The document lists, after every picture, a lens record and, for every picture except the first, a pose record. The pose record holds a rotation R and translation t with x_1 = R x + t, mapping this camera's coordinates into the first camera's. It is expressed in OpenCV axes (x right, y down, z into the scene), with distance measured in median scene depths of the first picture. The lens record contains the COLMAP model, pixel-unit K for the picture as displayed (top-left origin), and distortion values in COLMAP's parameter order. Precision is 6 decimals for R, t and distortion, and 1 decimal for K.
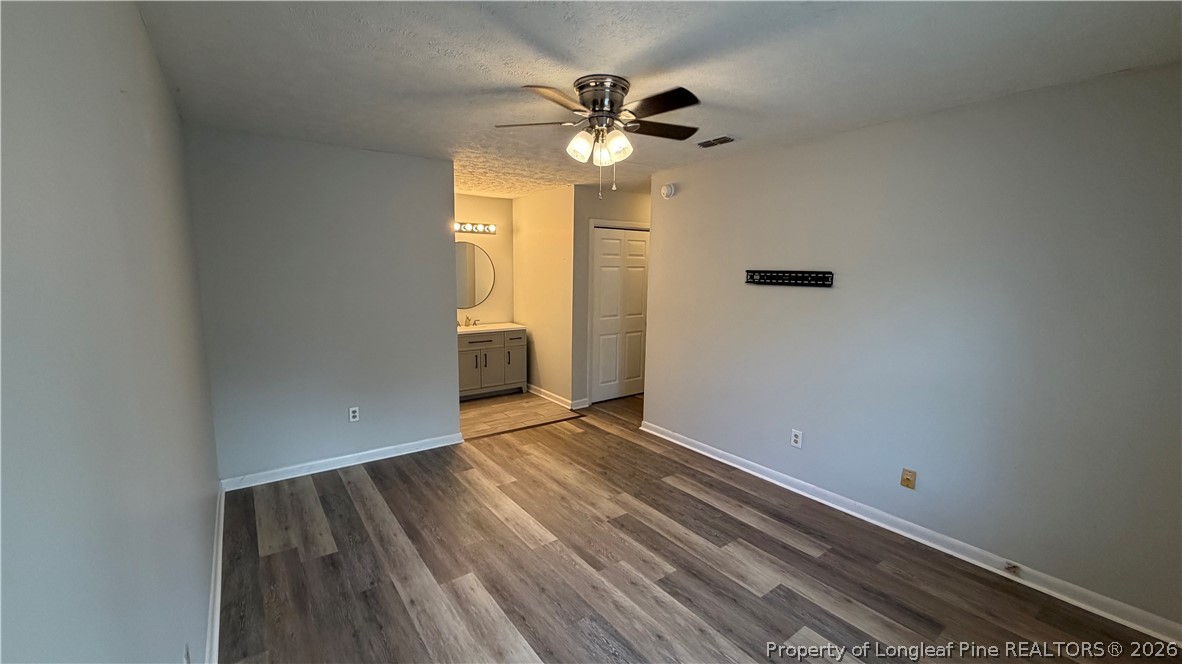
lens RADIAL K [[475.2, 0, 588.9], [0, 475.2, 325.2], [0, 0, 1]] dist [-0.000424, -0.000011]
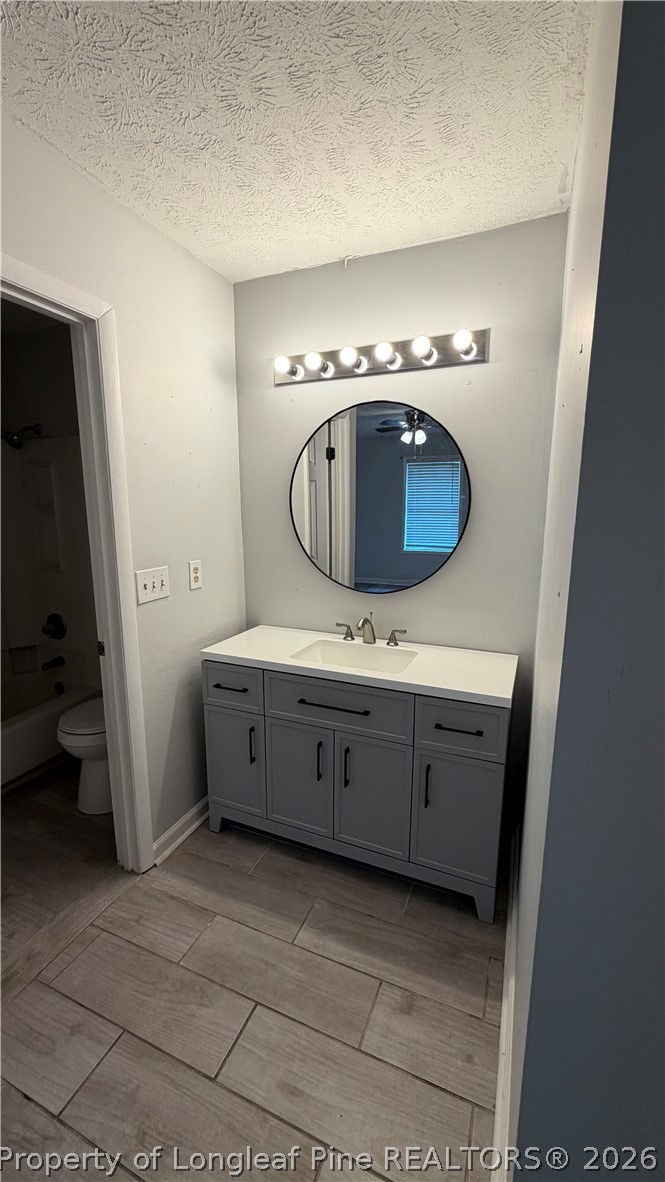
lens RADIAL K [[475.2, 0, 330.2], [0, 475.2, 591.8], [0, 0, 1]] dist [-0.000424, -0.000011]
pose [[0.507340, 0.148682, -0.848822, 0.044815], [-0.093833, 0.988678, 0.117096, -0.118192], [0.856622, 0.020240, 0.515548, 1.251927]]
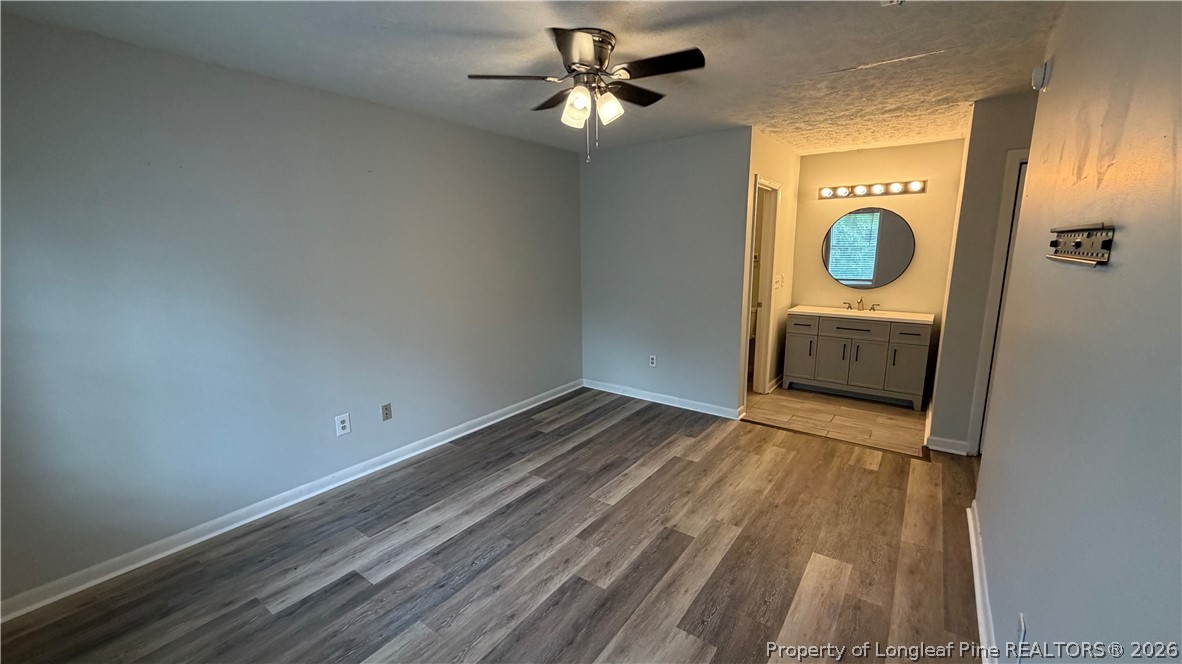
lens RADIAL K [[475.2, 0, 587.6], [0, 475.2, 331.1], [0, 0, 1]] dist [-0.000424, -0.000011]
pose [[0.299642, 0.159745, -0.940583, 0.616025], [-0.105301, 0.985397, 0.133810, -0.036159], [0.948223, 0.058949, 0.312088, 0.460176]]
